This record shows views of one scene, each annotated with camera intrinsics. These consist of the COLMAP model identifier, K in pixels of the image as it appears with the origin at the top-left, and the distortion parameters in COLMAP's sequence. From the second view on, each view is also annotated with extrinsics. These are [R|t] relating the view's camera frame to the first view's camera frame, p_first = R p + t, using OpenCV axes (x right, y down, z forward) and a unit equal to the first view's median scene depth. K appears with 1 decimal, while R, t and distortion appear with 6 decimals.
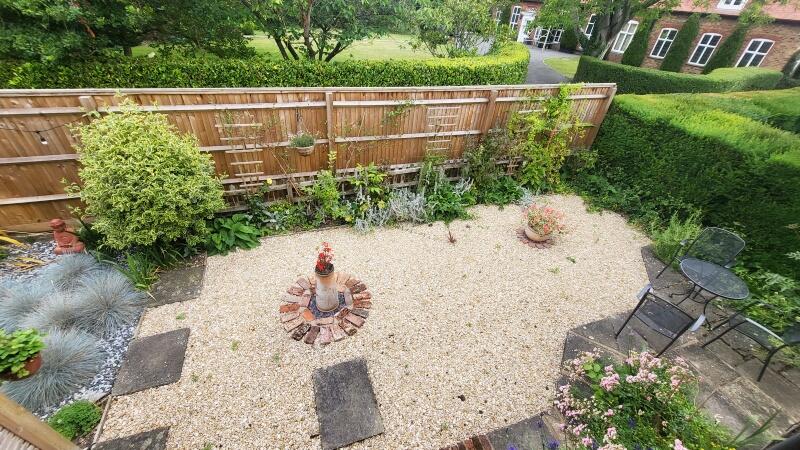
lens RADIAL K [[317.4, 0, 394.8], [0, 317.4, 228.1], [0, 0, 1]] dist [-0.002159, -0.000359]
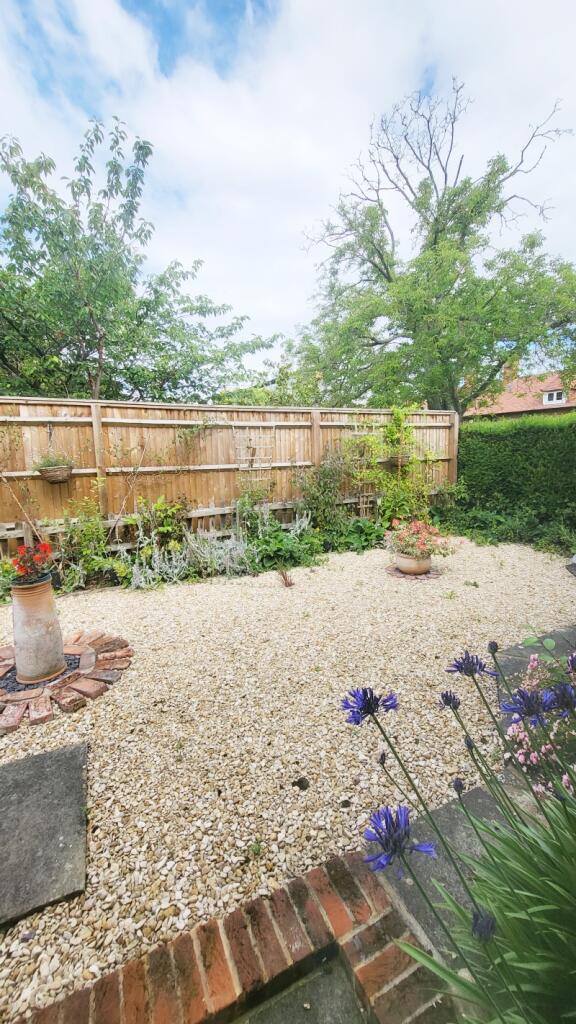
lens RADIAL K [[406.2, 0, 293.5], [0, 406.2, 507.8], [0, 0, 1]] dist [-0.002159, -0.000359]
pose [[0.987317, -0.106951, 0.117328, 0.111909], [0.150750, 0.863335, -0.481588, 0.301515], [-0.049787, 0.493168, 0.868508, 0.213569]]
